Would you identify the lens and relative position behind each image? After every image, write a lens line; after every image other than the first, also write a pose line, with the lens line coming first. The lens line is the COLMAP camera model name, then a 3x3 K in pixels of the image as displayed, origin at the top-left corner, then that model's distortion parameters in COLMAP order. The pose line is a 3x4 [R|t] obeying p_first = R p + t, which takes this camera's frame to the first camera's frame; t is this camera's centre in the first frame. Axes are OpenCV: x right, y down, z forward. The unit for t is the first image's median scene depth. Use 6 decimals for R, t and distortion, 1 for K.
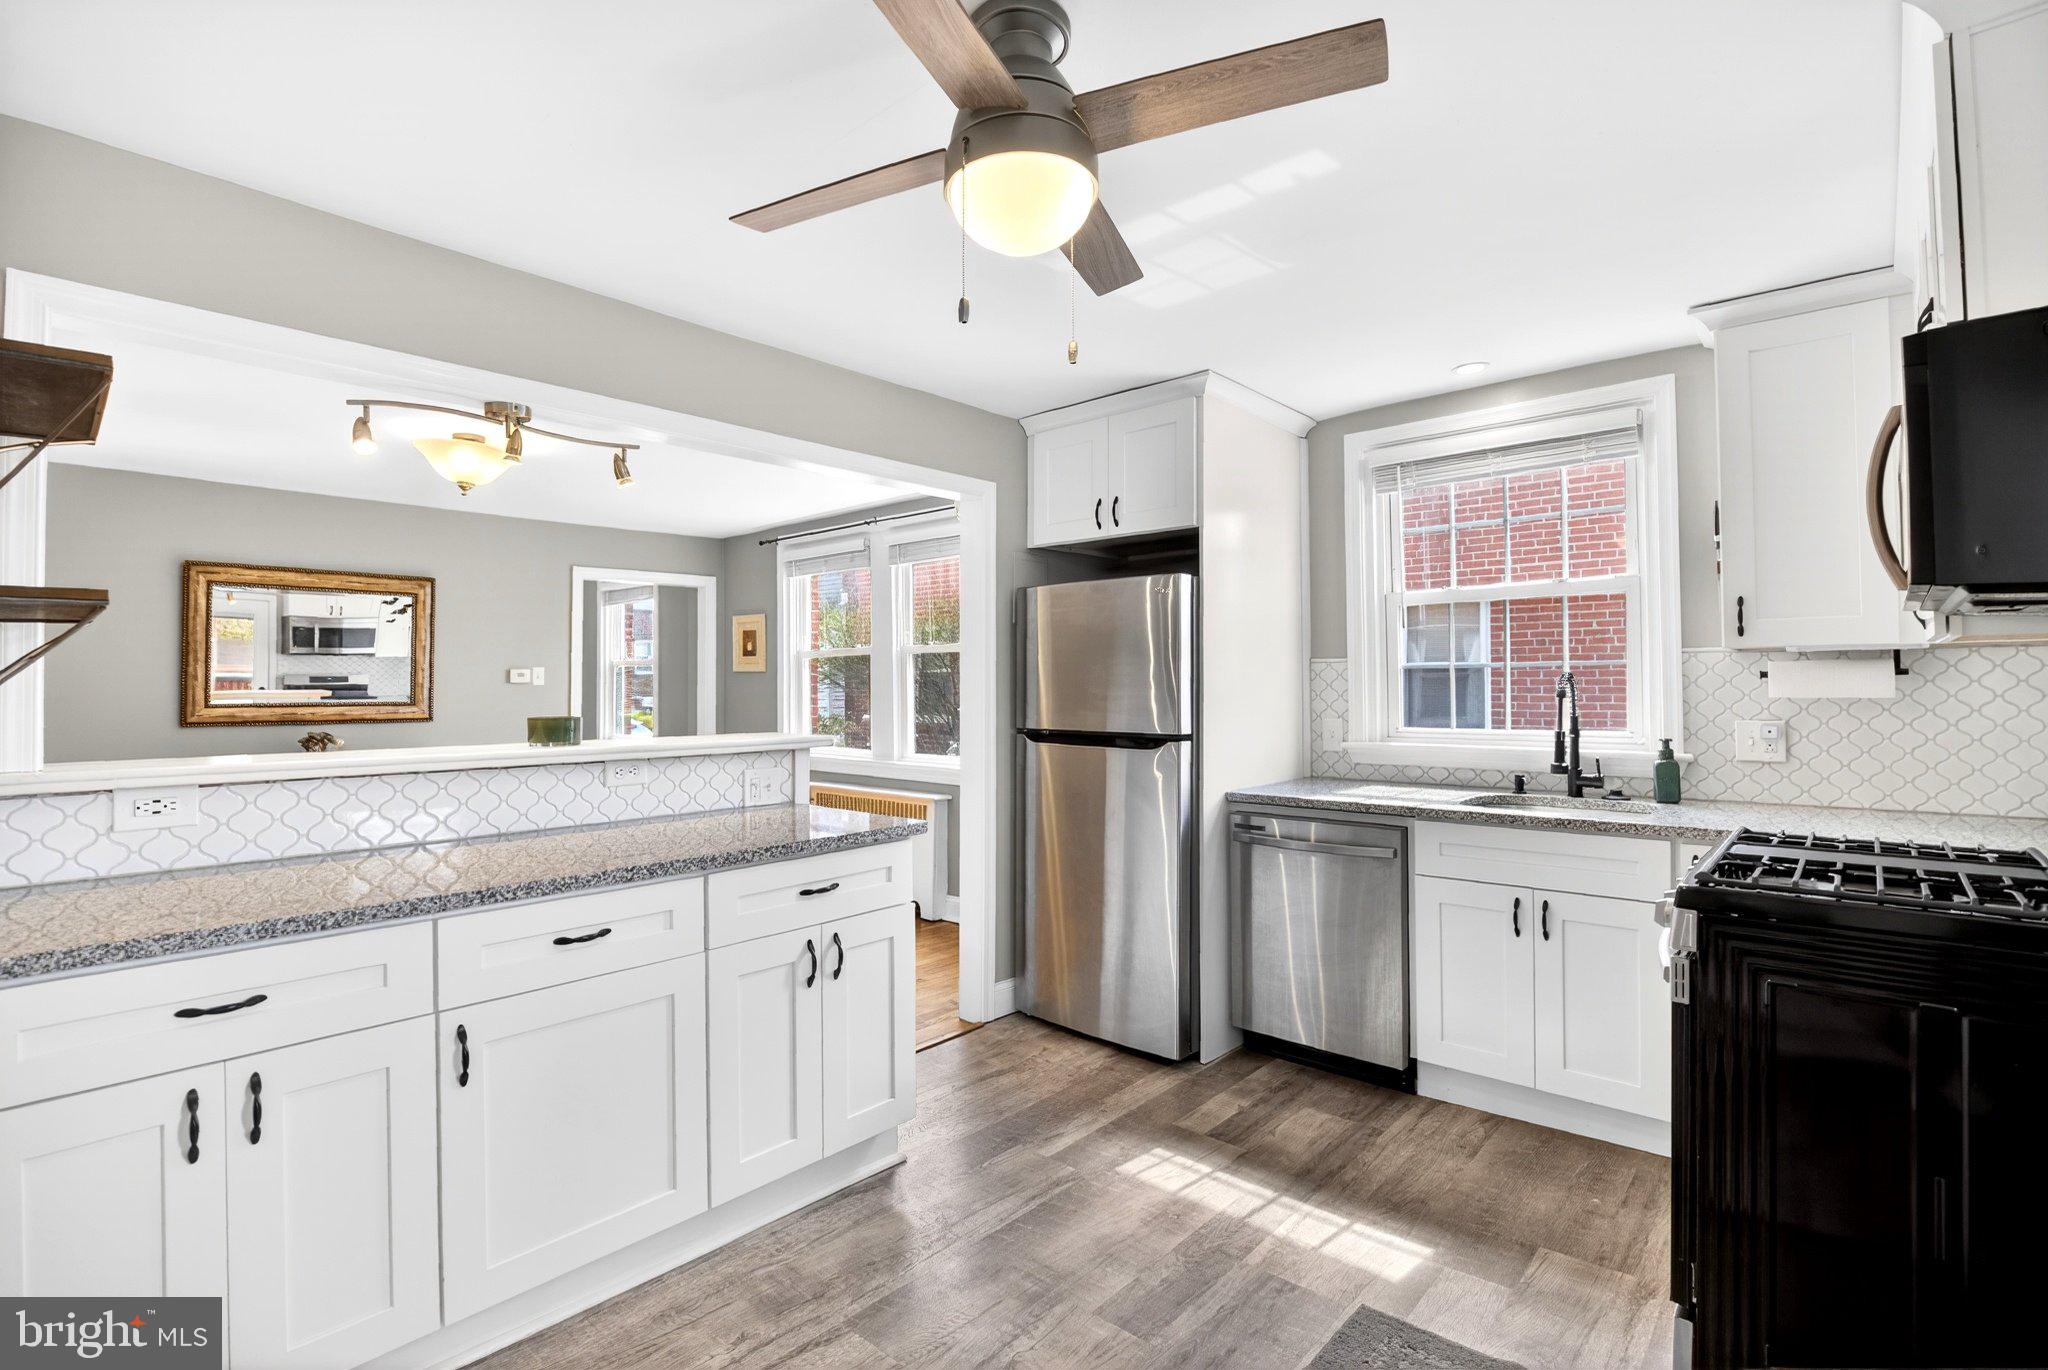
lens RADIAL K [[945.0, 0, 1021.5], [0, 945.0, 667.1], [0, 0, 1]] dist [-0.032185, 0.004511]
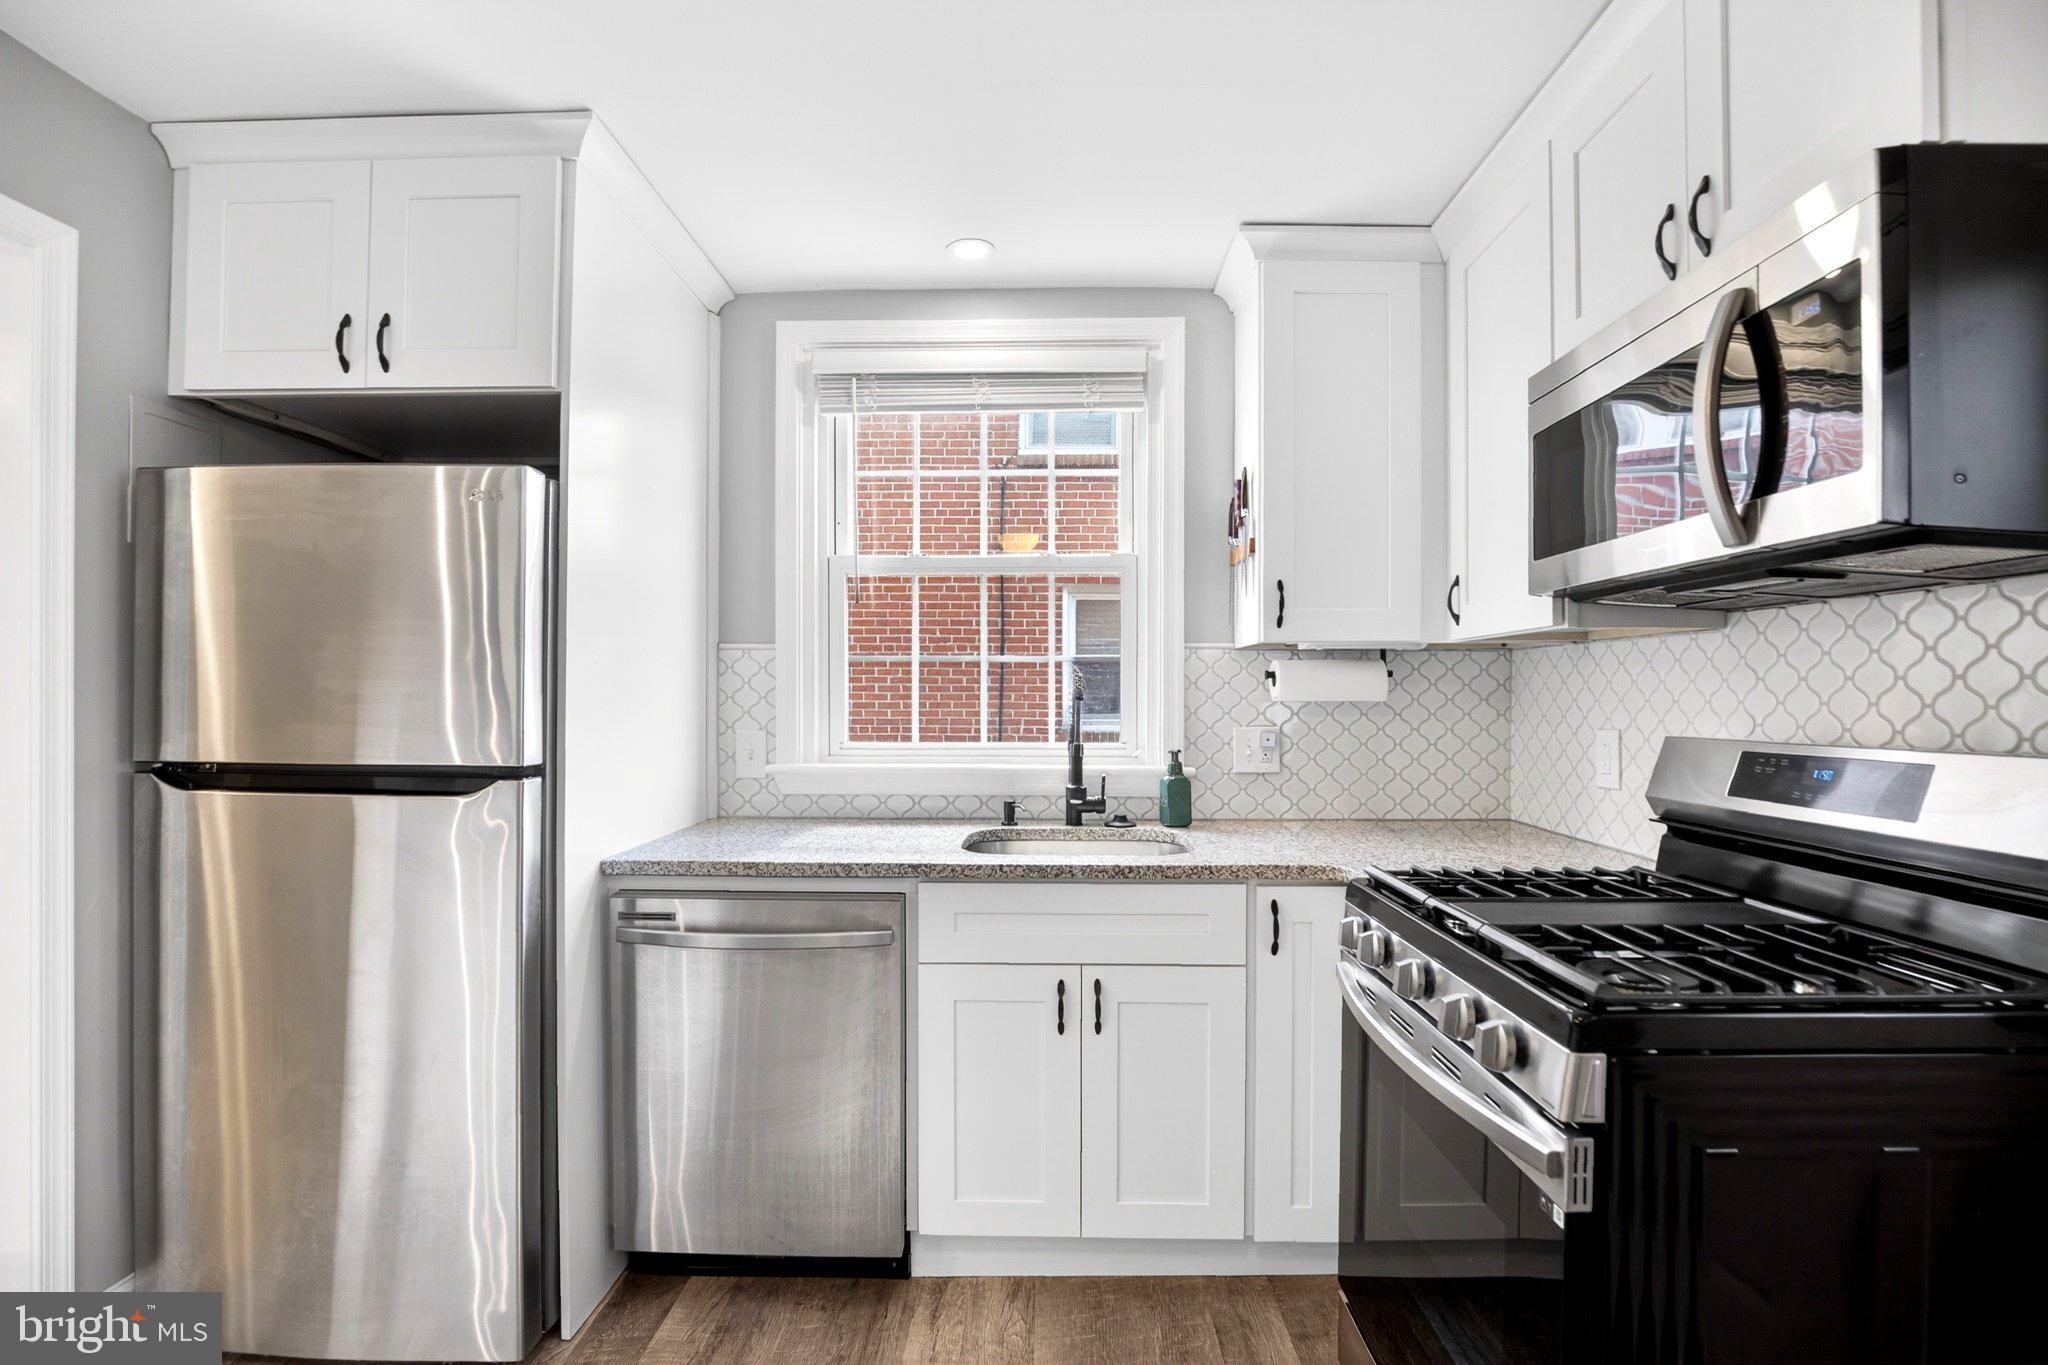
lens RADIAL K [[945.0, 0, 1026.5], [0, 945.0, 703.5], [0, 0, 1]] dist [-0.032185, 0.004511]
pose [[0.750133, 0.001927, 0.661284, 0.032486], [-0.021415, 0.999542, 0.021380, 0.019194], [-0.660940, -0.030199, 0.749831, 0.438416]]
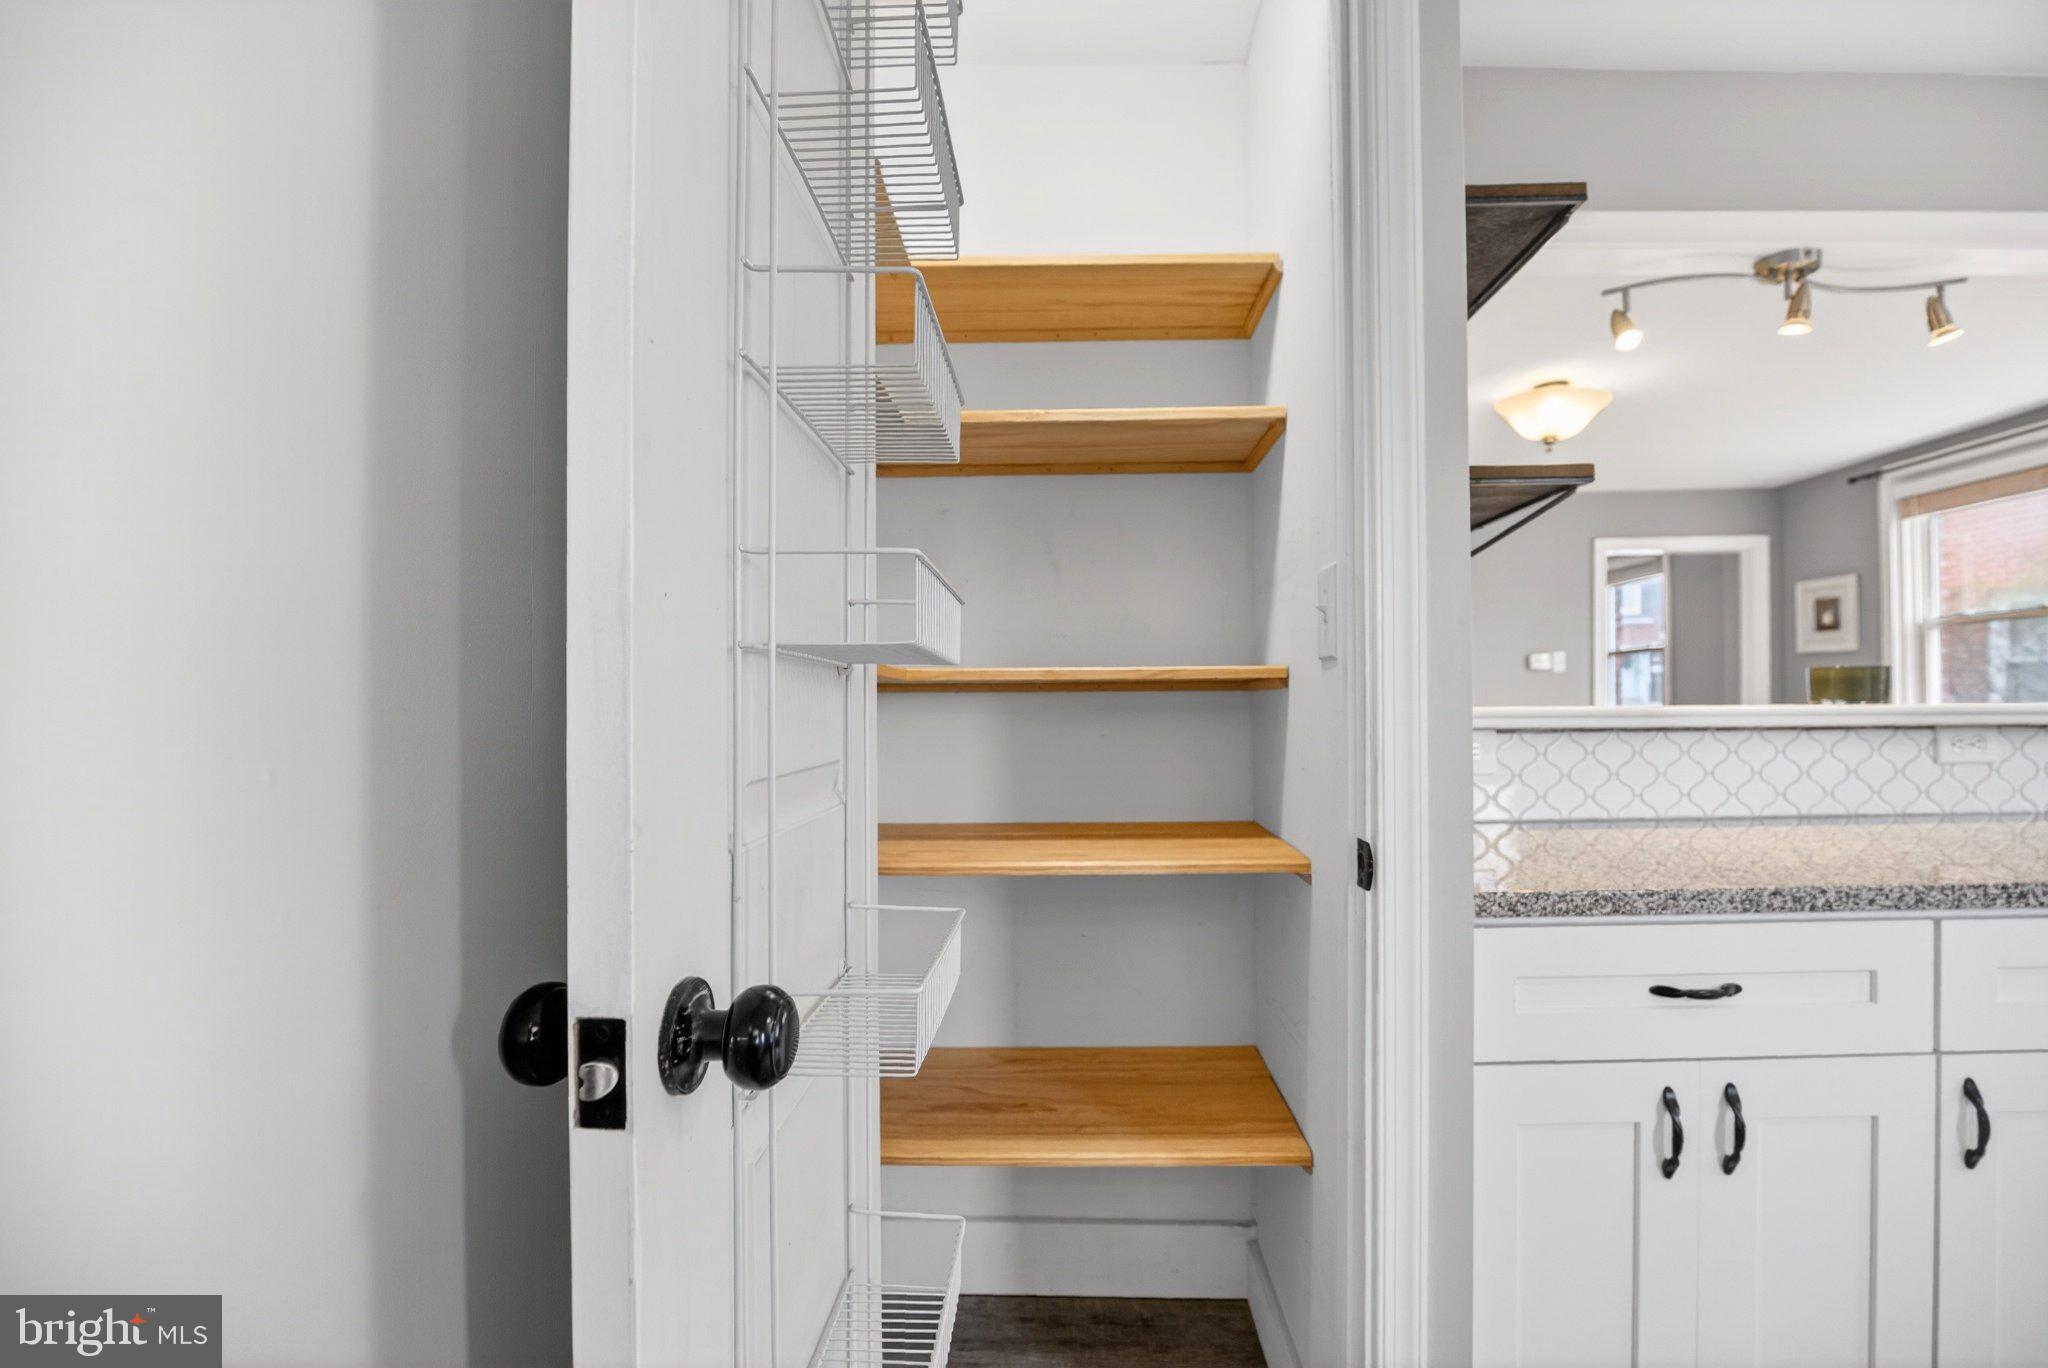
lens RADIAL K [[945.0, 0, 1061.0], [0, 945.0, 705.4], [0, 0, 1]] dist [-0.032185, 0.004511]
pose [[0.670292, 0.001664, -0.742095, -0.317827], [0.019195, 0.999624, 0.019580, 0.049239], [0.741849, -0.027369, 0.670008, 0.036633]]
